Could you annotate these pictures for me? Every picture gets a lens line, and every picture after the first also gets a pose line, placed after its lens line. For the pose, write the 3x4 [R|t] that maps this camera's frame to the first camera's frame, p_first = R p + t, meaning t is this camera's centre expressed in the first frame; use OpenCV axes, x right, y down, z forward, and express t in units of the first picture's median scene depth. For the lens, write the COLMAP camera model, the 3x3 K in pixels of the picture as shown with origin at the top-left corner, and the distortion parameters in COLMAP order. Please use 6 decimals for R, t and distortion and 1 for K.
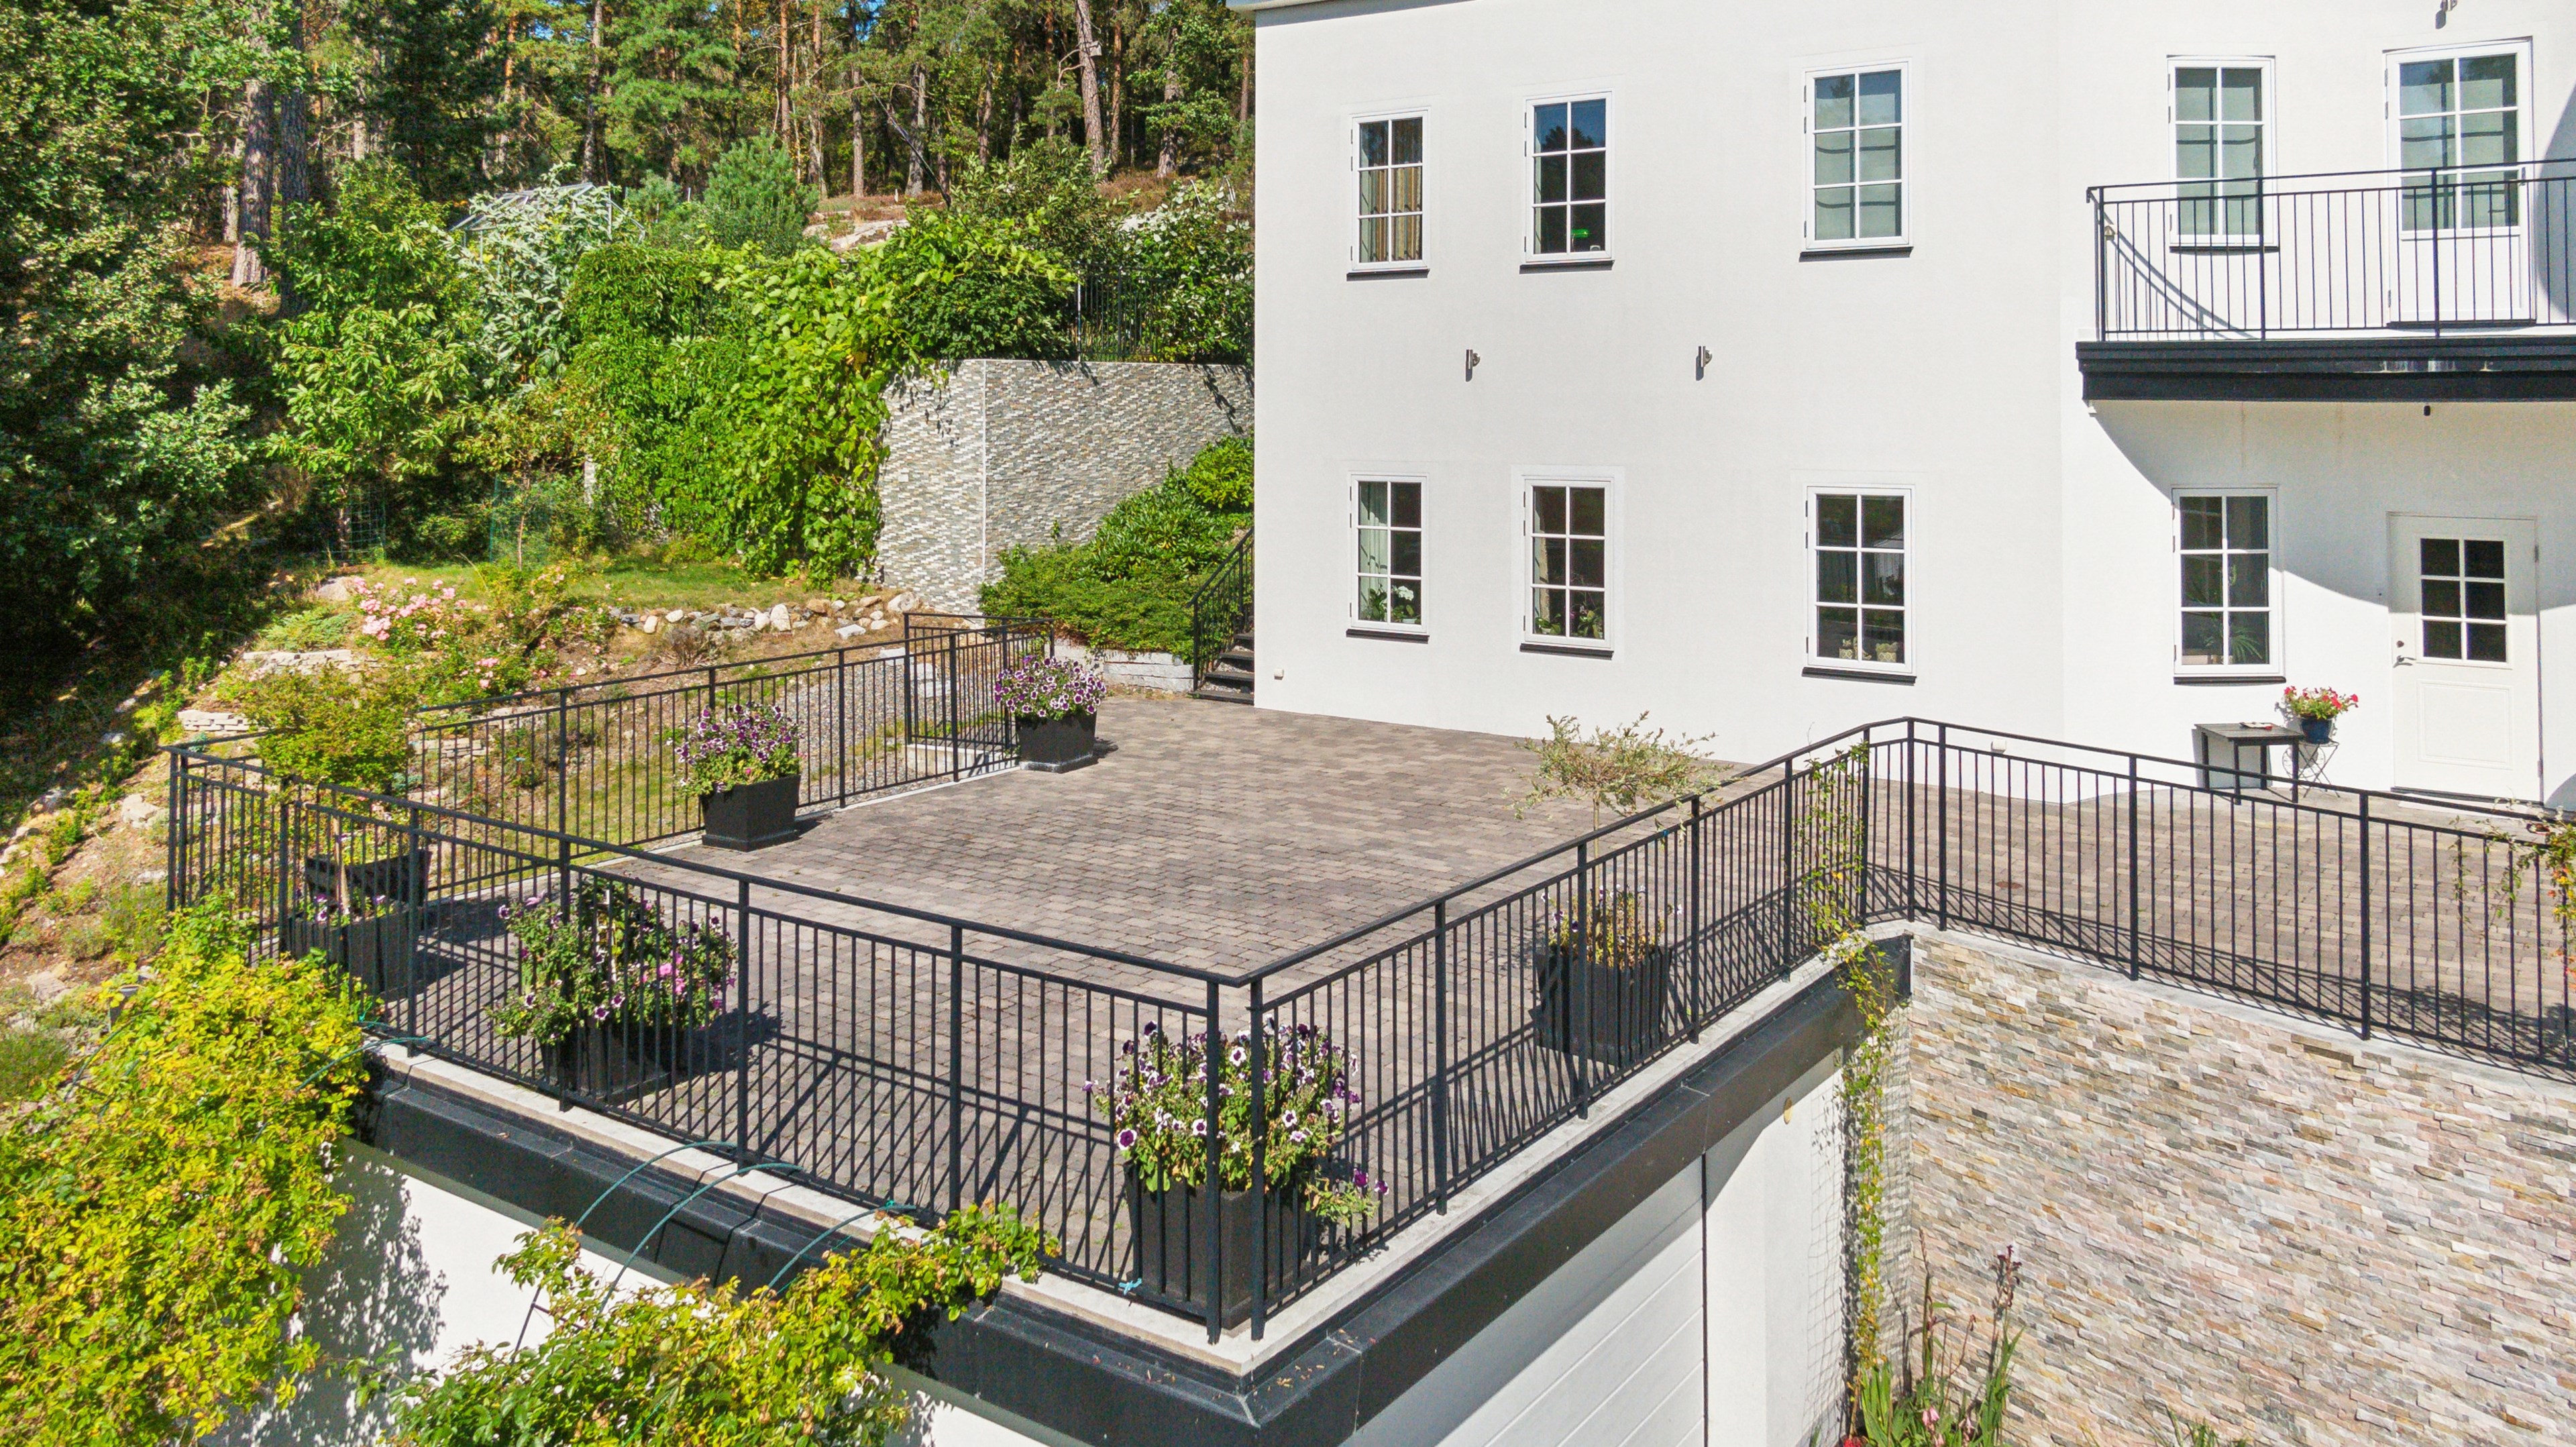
lens RADIAL K [[1916.3, 0, 1284.3], [0, 1916.3, 356.7], [0, 0, 1]] dist [0.022572, -0.032969]
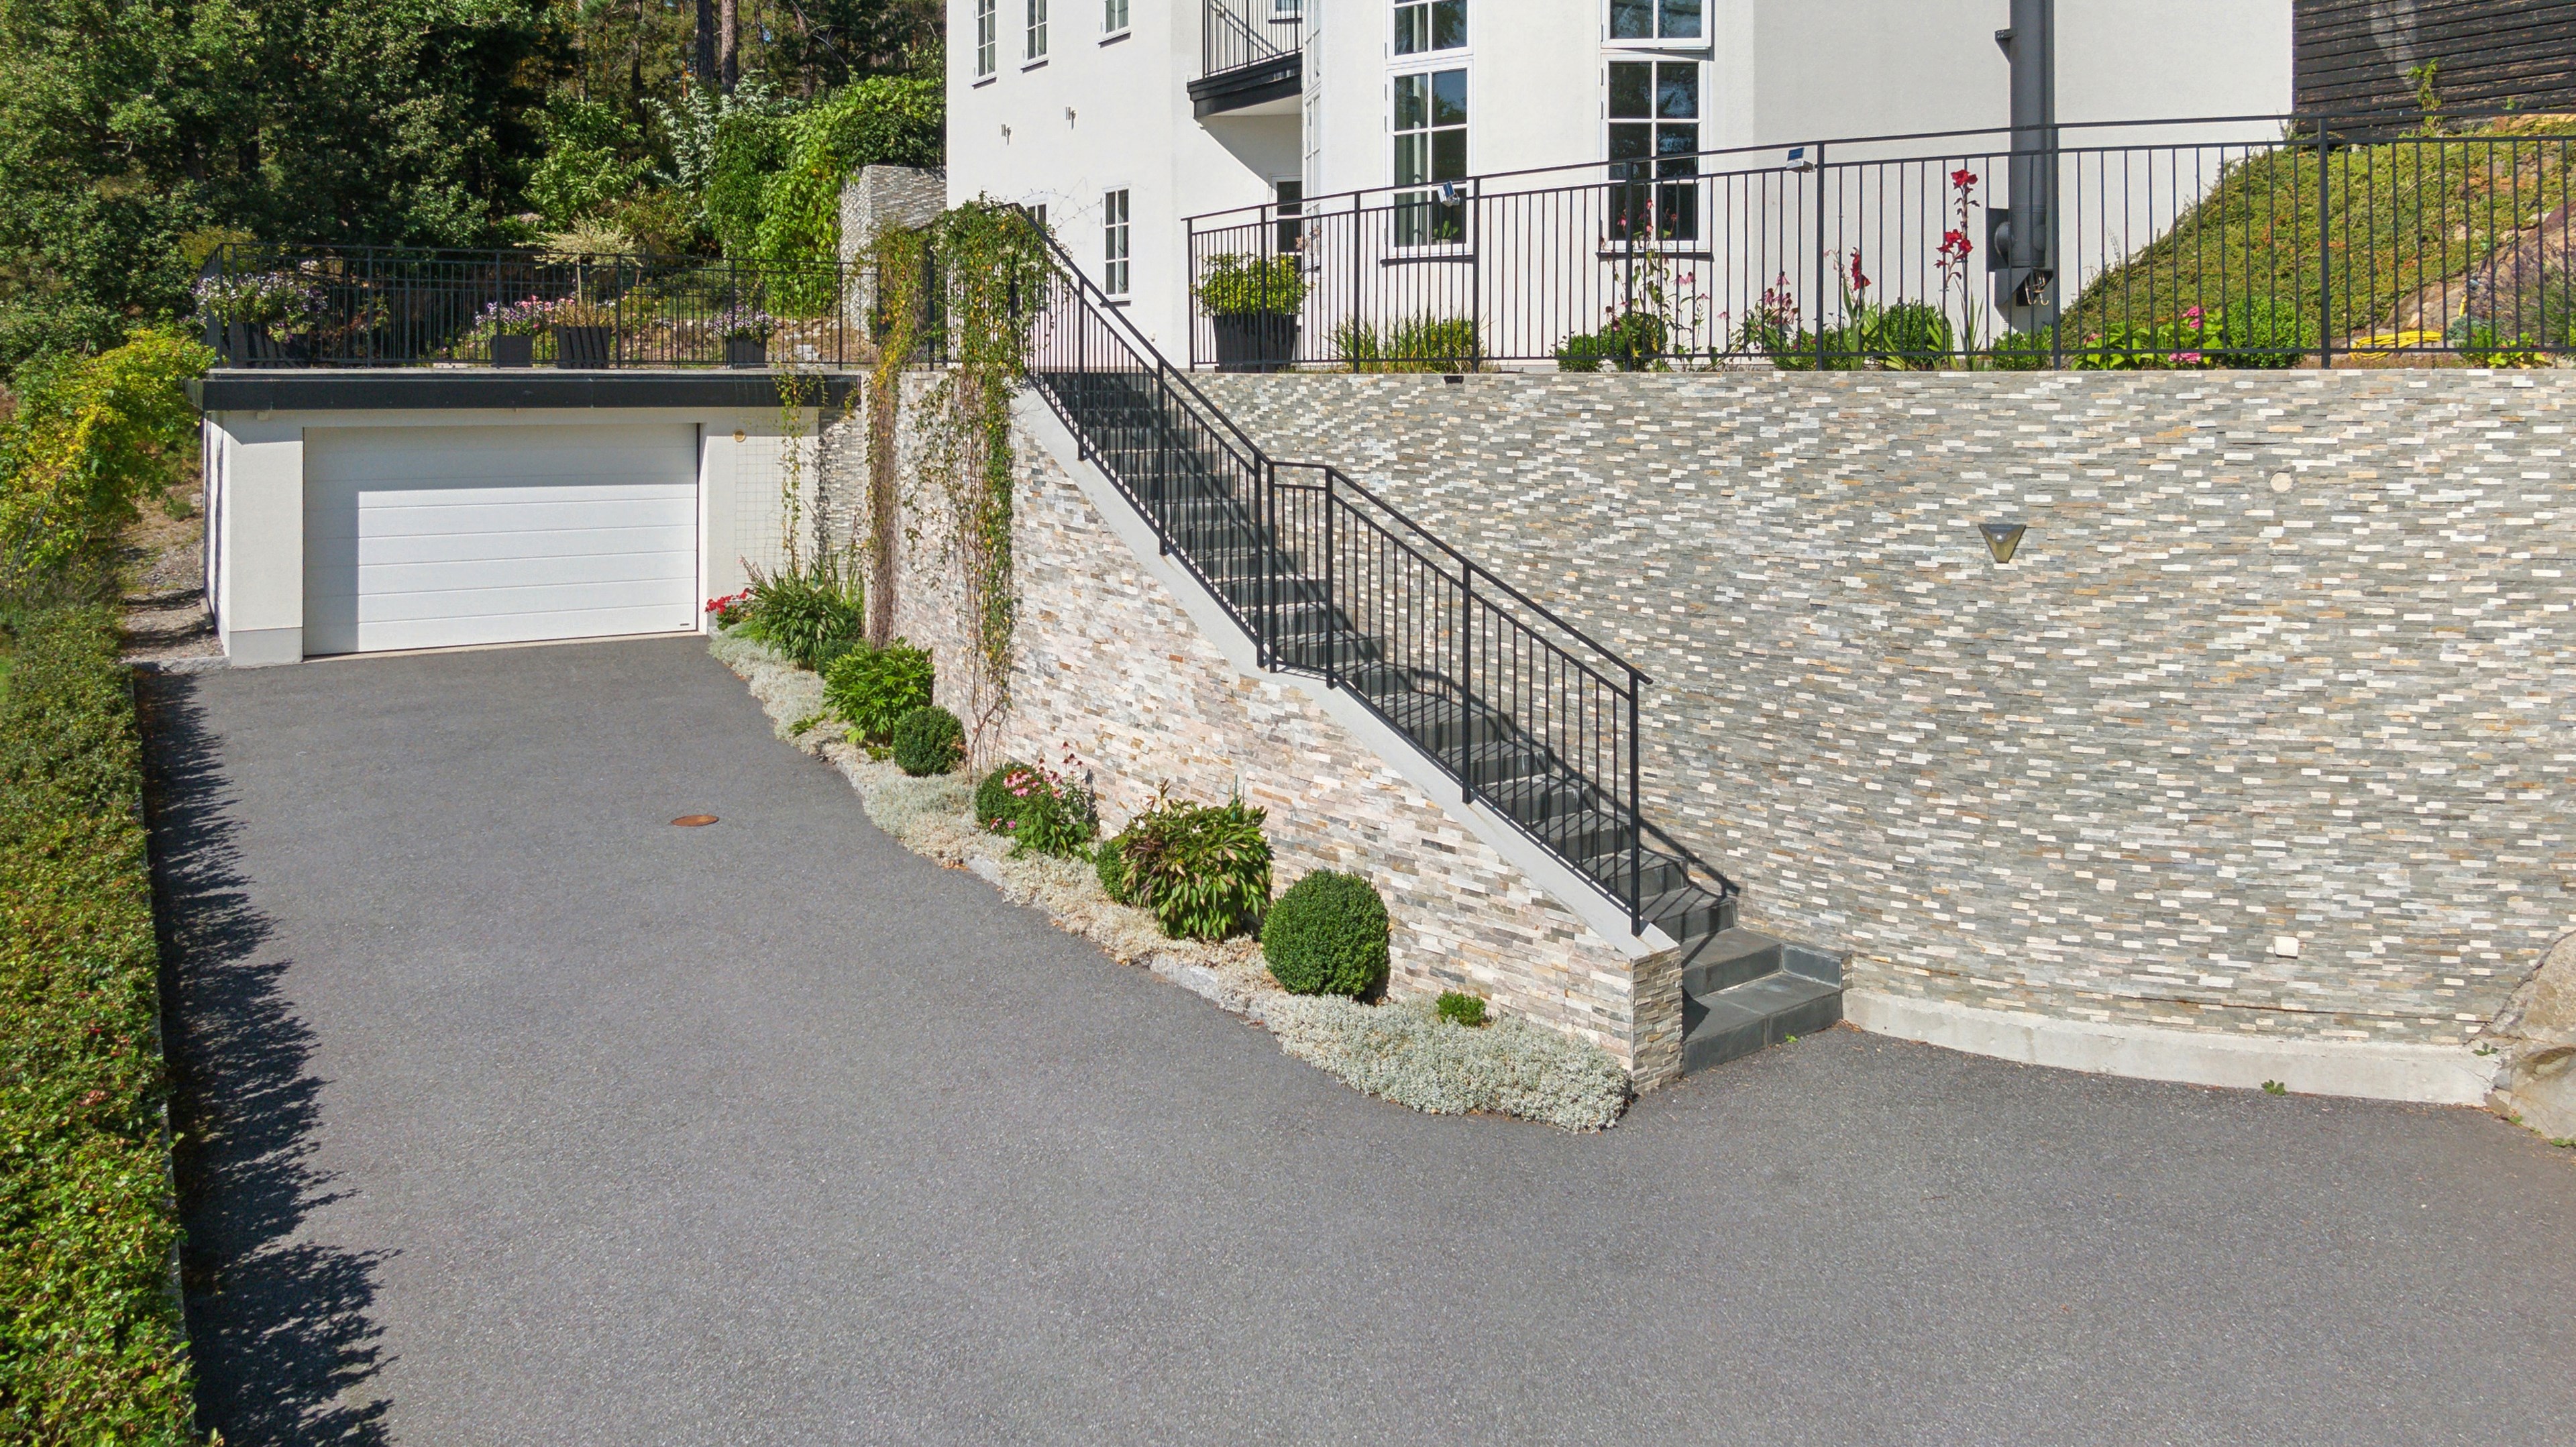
lens RADIAL K [[1916.3, 0, 1284.3], [0, 1916.3, 356.7], [0, 0, 1]] dist [0.022572, -0.032969]
pose [[0.914535, 0.002197, -0.404501, 1.067323], [0.003681, 0.999899, 0.013754, 0.190556], [0.404490, -0.014068, 0.914434, -0.417267]]
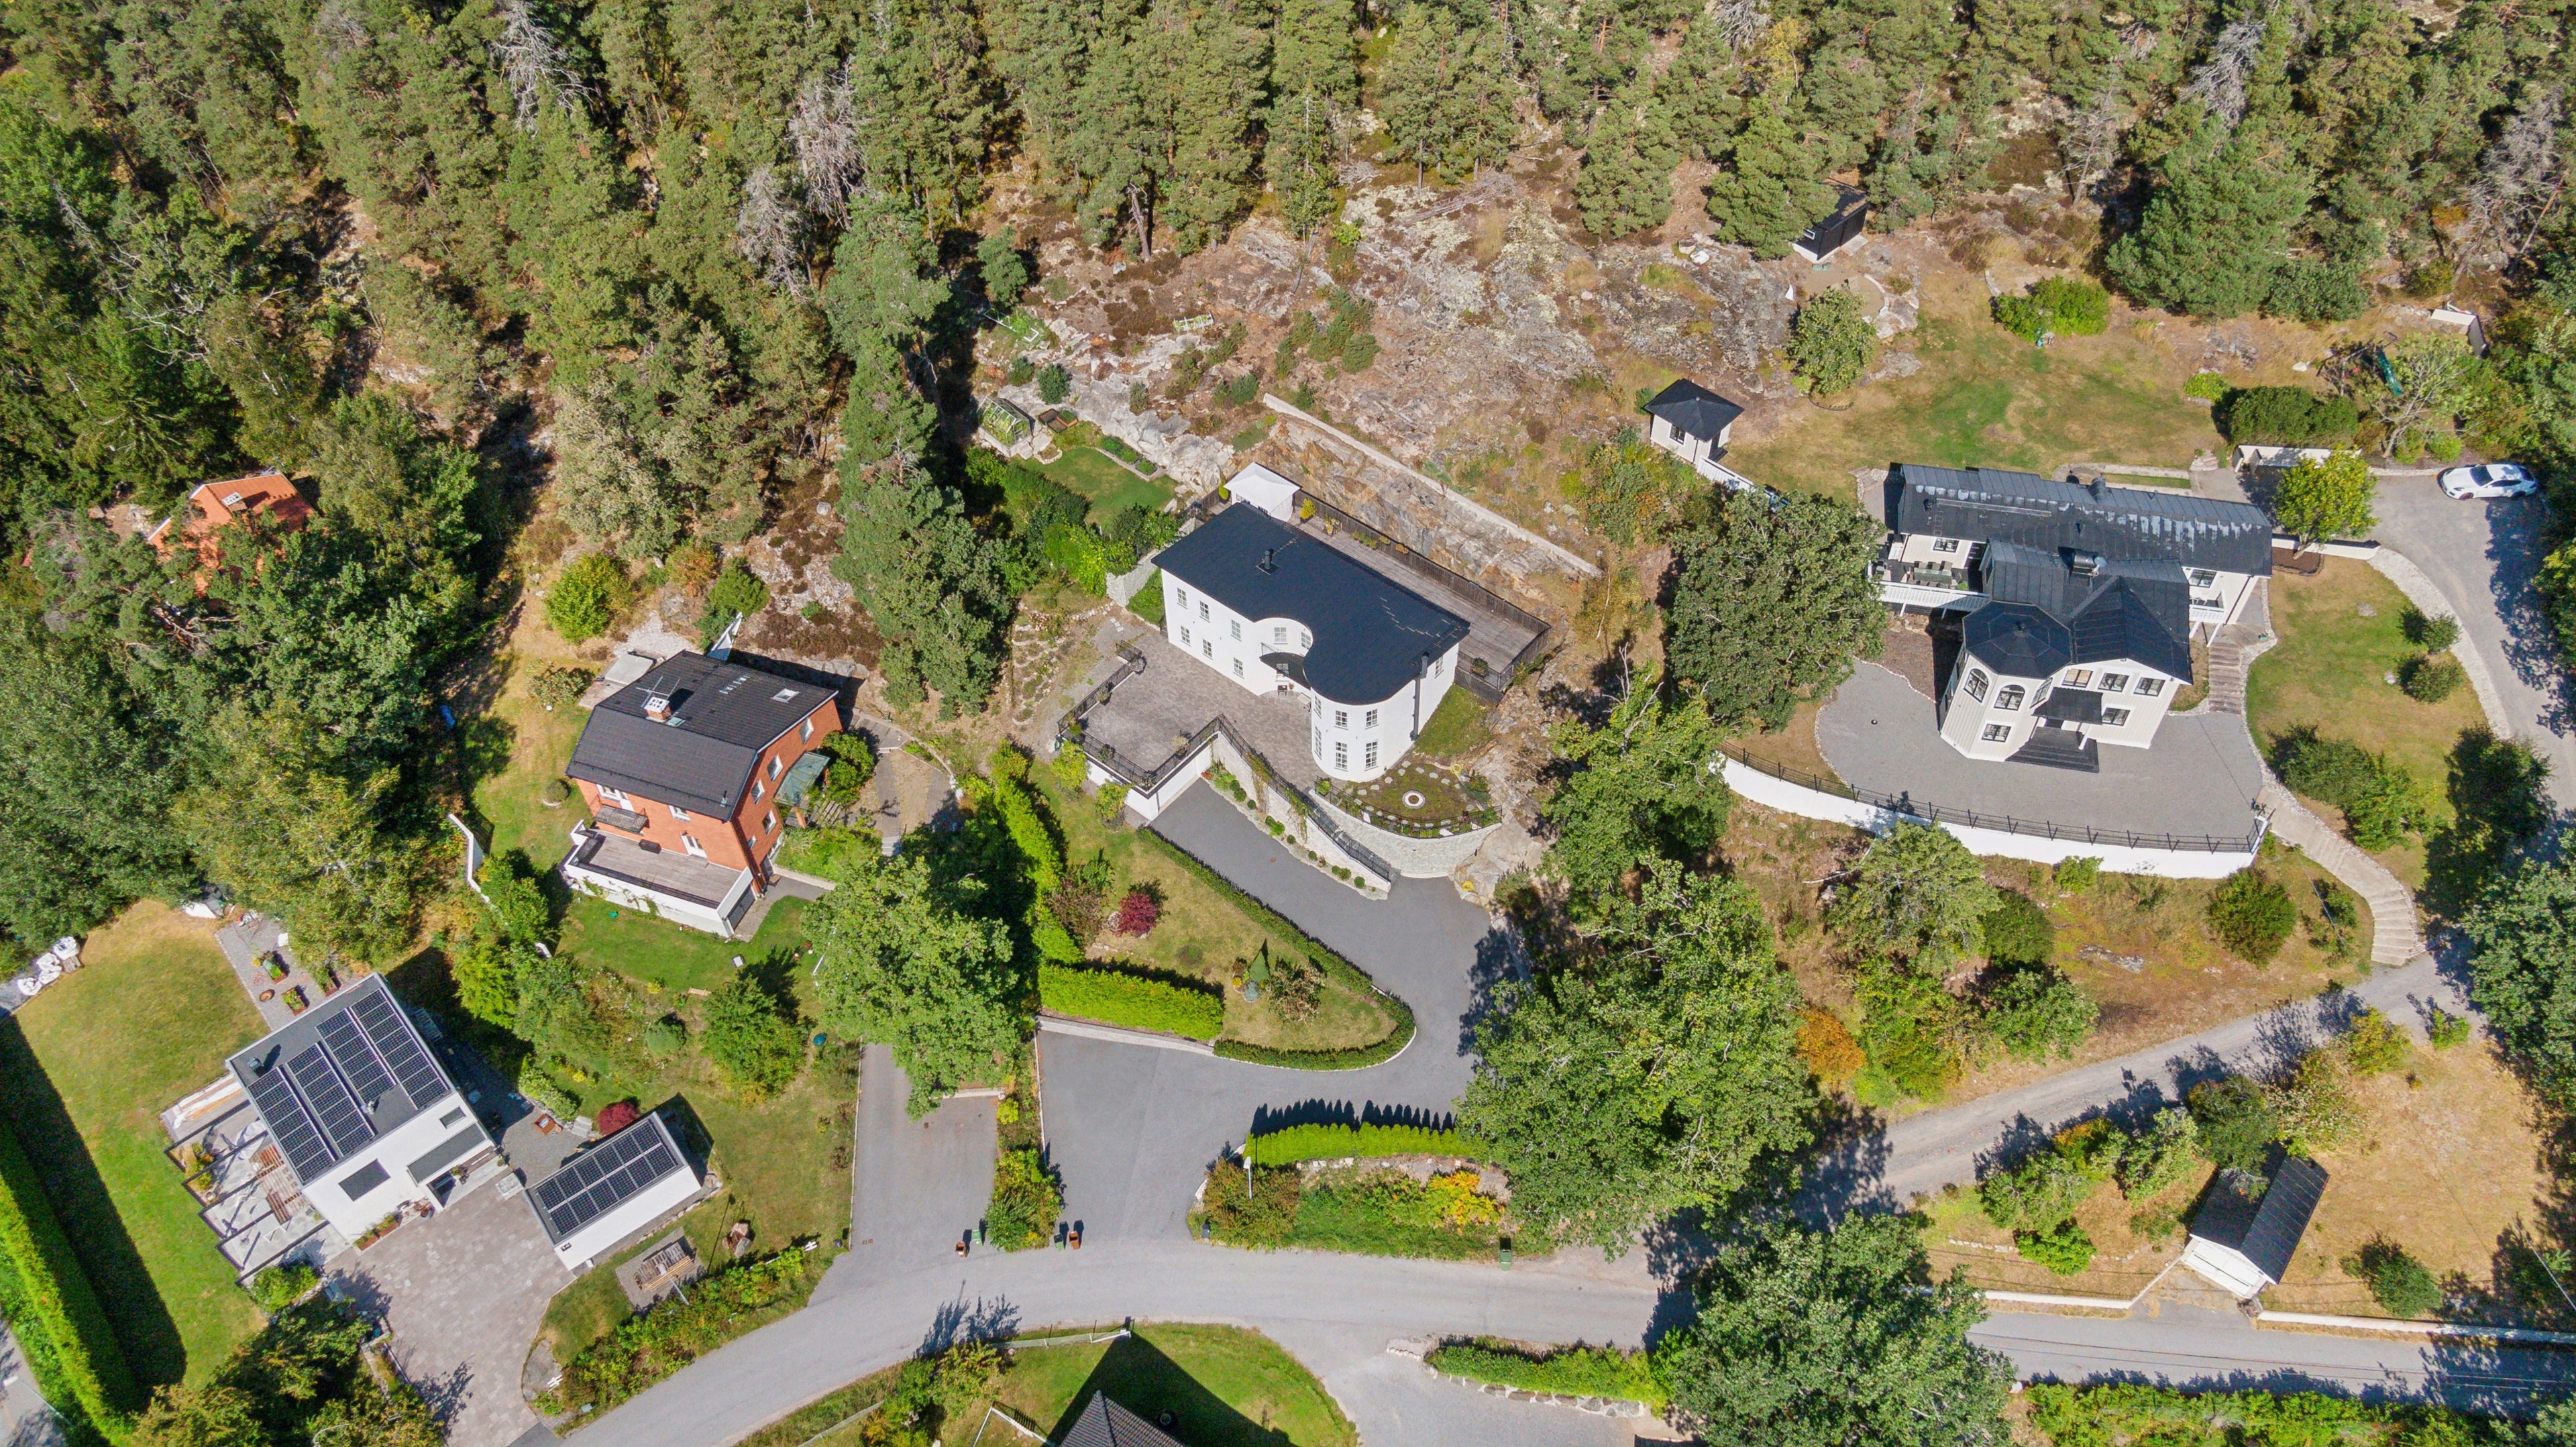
lens RADIAL K [[1881.9, 0, 1288.0], [0, 1881.9, 723.5], [0, 0, 1]] dist [0.005912, -0.029979]
pose [[0.996920, 0.040917, -0.066903, 1.009002], [0.024790, 0.644944, 0.763828, -5.496787], [0.074402, -0.763134, 0.641943, -4.014996]]
